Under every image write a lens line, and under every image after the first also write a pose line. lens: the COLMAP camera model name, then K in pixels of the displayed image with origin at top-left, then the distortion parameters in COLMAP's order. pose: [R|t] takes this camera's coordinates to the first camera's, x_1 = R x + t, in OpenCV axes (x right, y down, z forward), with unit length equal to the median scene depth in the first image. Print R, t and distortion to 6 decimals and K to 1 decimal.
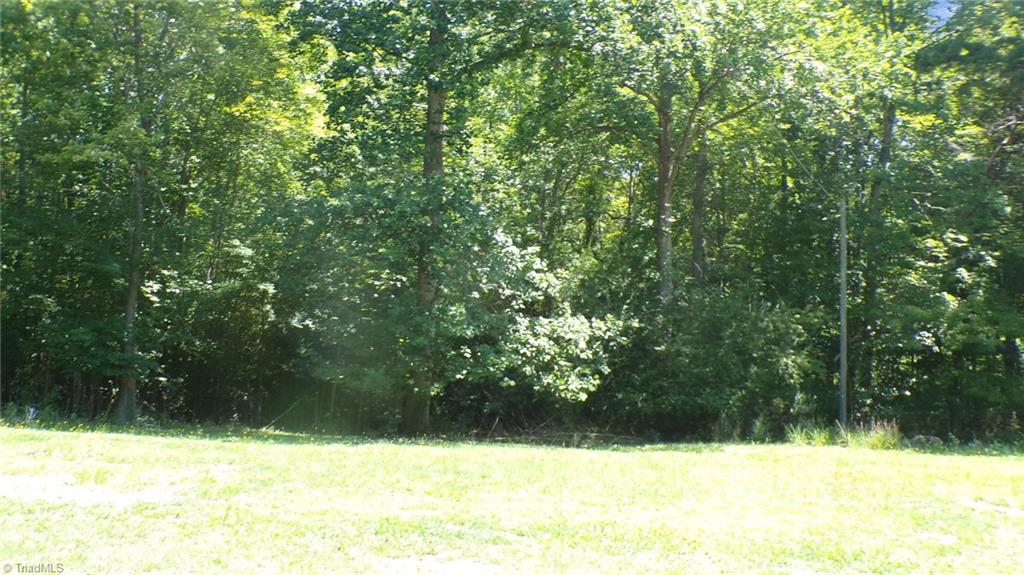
lens RADIAL K [[1161.3, 0, 531.3], [0, 1161.3, 289.8], [0, 0, 1]] dist [-0.120605, 0.231617]
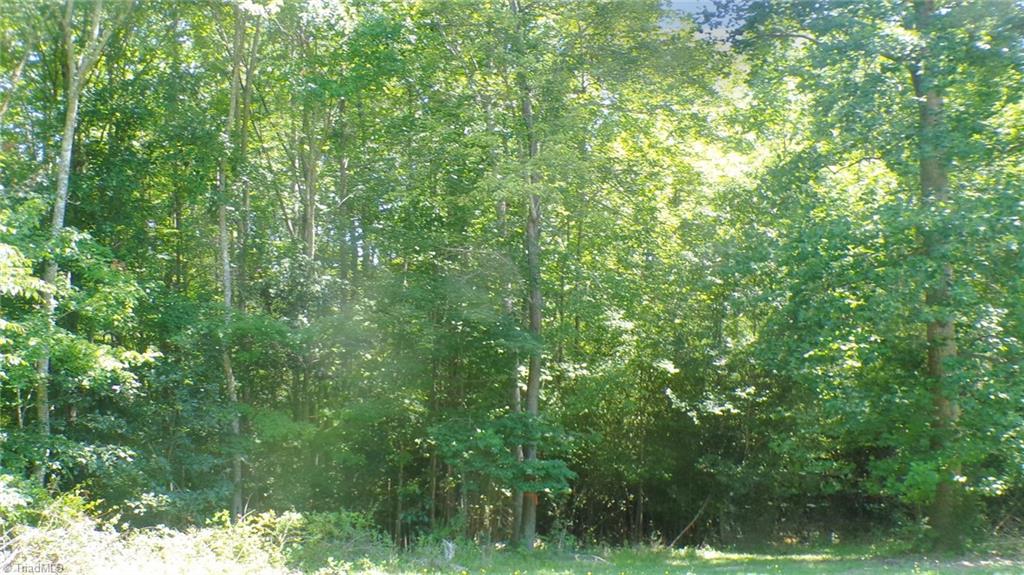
lens RADIAL K [[1161.3, 0, 531.3], [0, 1161.3, 289.8], [0, 0, 1]] dist [-0.120605, 0.231617]
pose [[0.985064, -0.073307, -0.155806, -0.195914], [0.061201, 0.994823, -0.081130, 0.004723], [0.160947, 0.070383, 0.984450, 0.207468]]
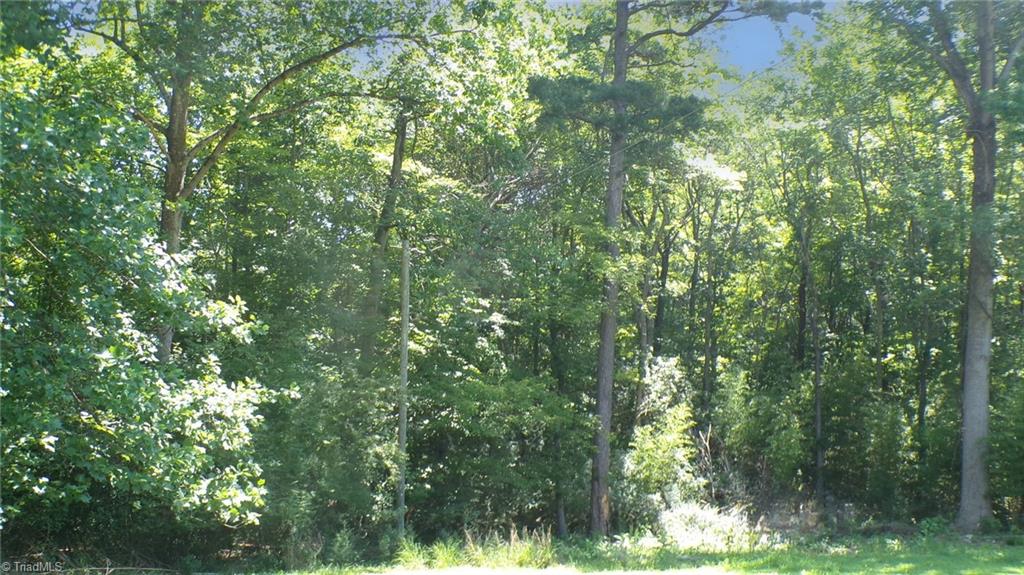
lens RADIAL K [[1161.3, 0, 531.3], [0, 1161.3, 289.8], [0, 0, 1]] dist [-0.120605, 0.231617]
pose [[0.751397, 0.079876, 0.654998, -0.190735], [-0.036213, 0.996142, -0.079936, 0.015645], [-0.658856, 0.036344, 0.751391, 0.378980]]
